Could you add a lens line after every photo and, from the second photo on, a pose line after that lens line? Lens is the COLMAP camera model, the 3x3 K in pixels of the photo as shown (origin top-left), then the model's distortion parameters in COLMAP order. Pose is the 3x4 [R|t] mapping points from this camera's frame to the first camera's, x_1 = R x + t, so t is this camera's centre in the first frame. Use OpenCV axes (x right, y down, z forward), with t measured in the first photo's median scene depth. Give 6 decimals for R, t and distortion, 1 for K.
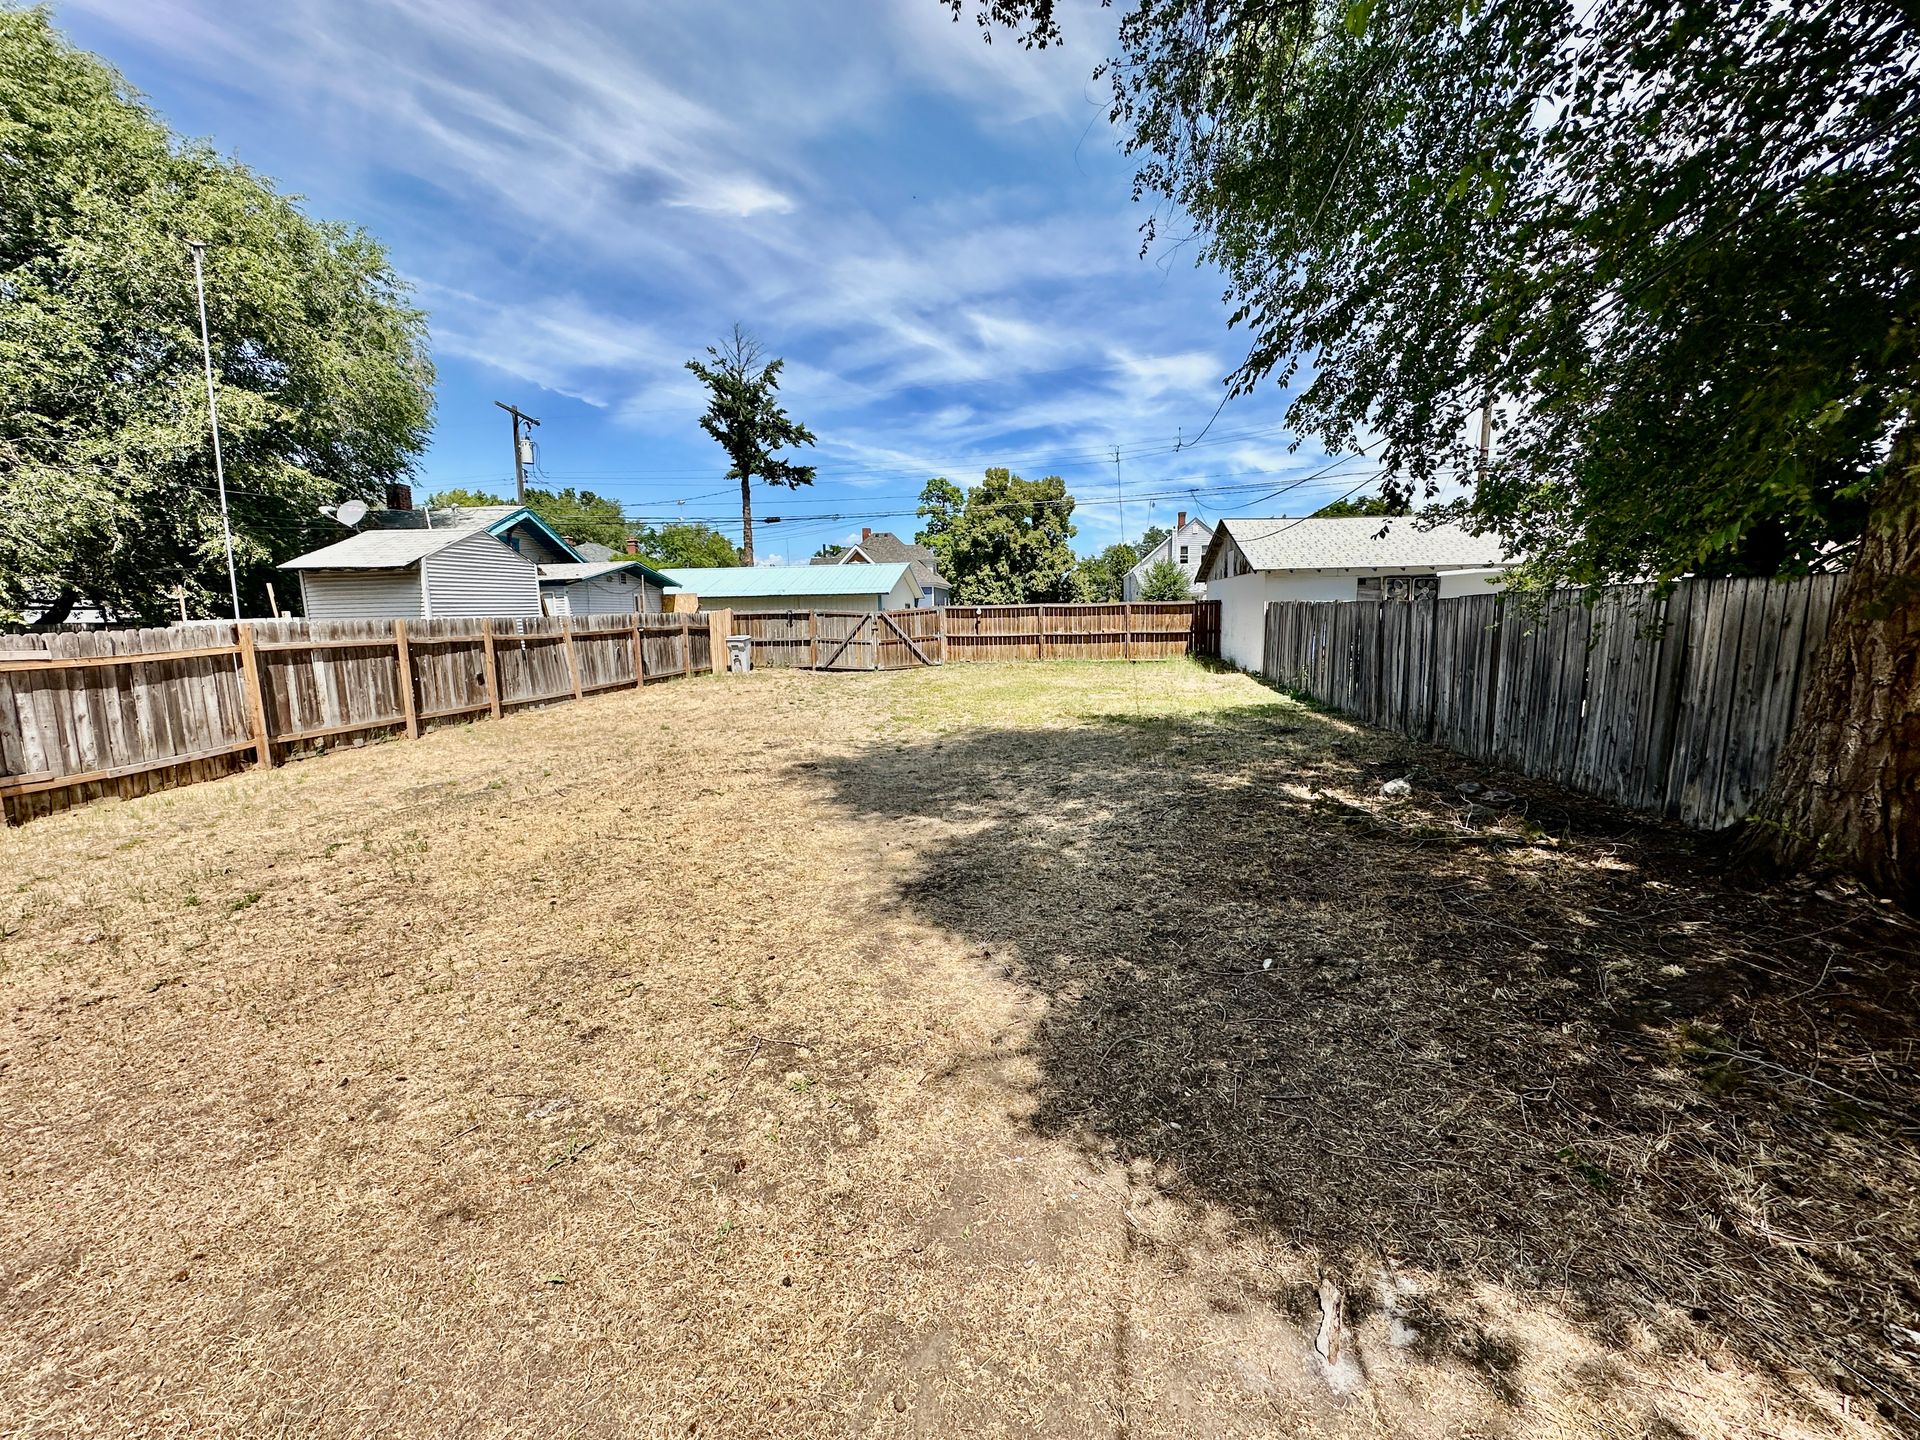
lens RADIAL K [[771.1, 0, 961.1], [0, 771.1, 719.1], [0, 0, 1]] dist [0.000249, 0.000054]
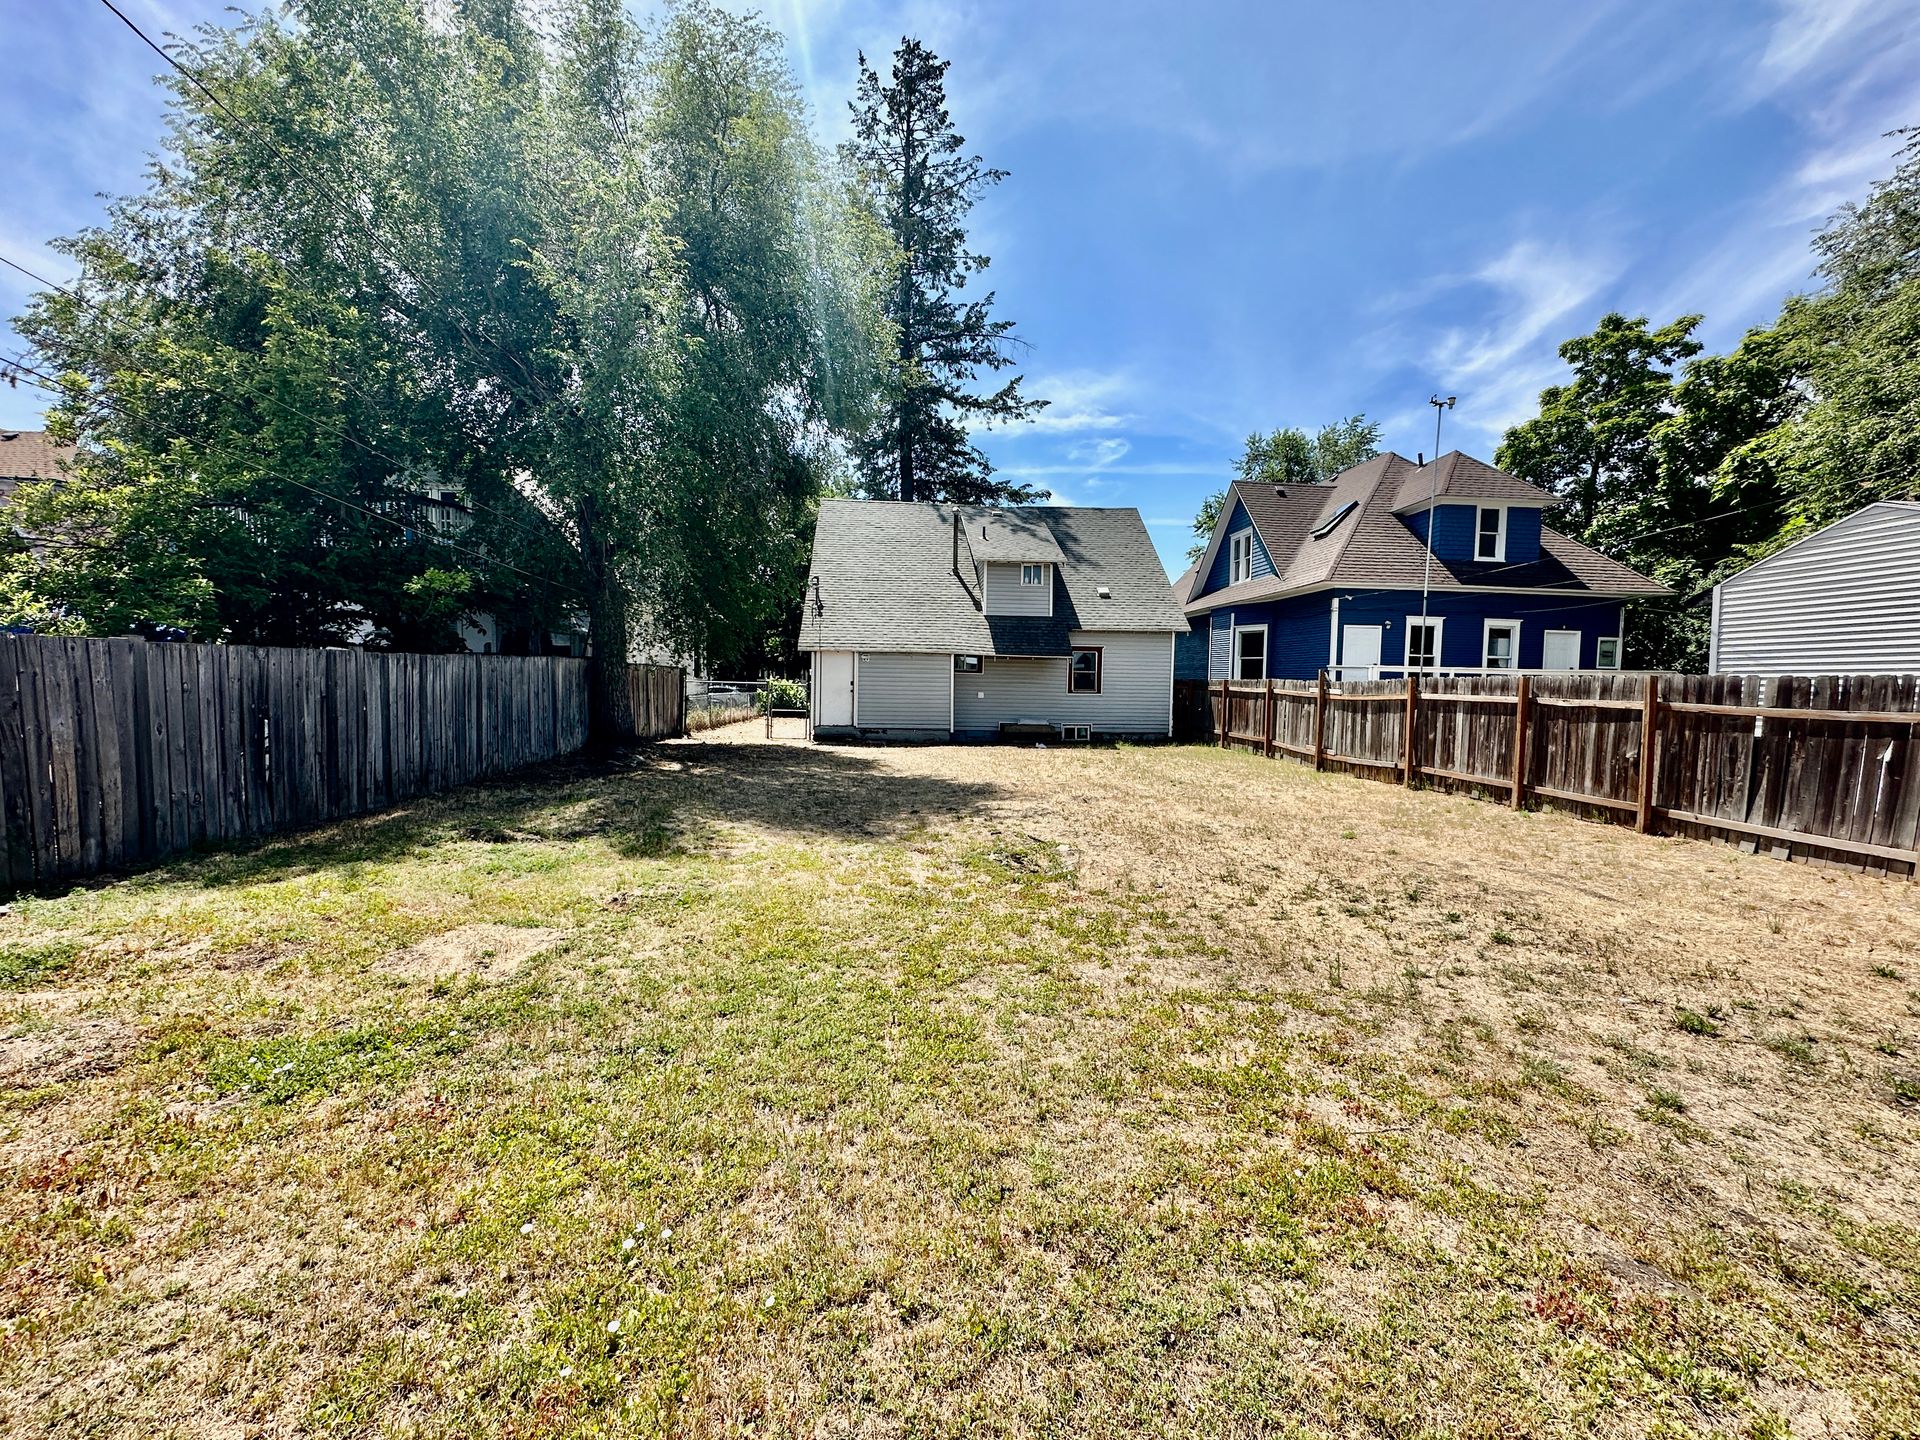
lens RADIAL K [[771.1, 0, 958.5], [0, 771.1, 725.0], [0, 0, 1]] dist [0.000249, 0.000054]
pose [[-0.976436, 0.012278, -0.215458, 0.121816], [-0.031848, 0.979251, 0.200135, -0.260136], [0.213444, 0.202281, -0.955784, 1.928372]]
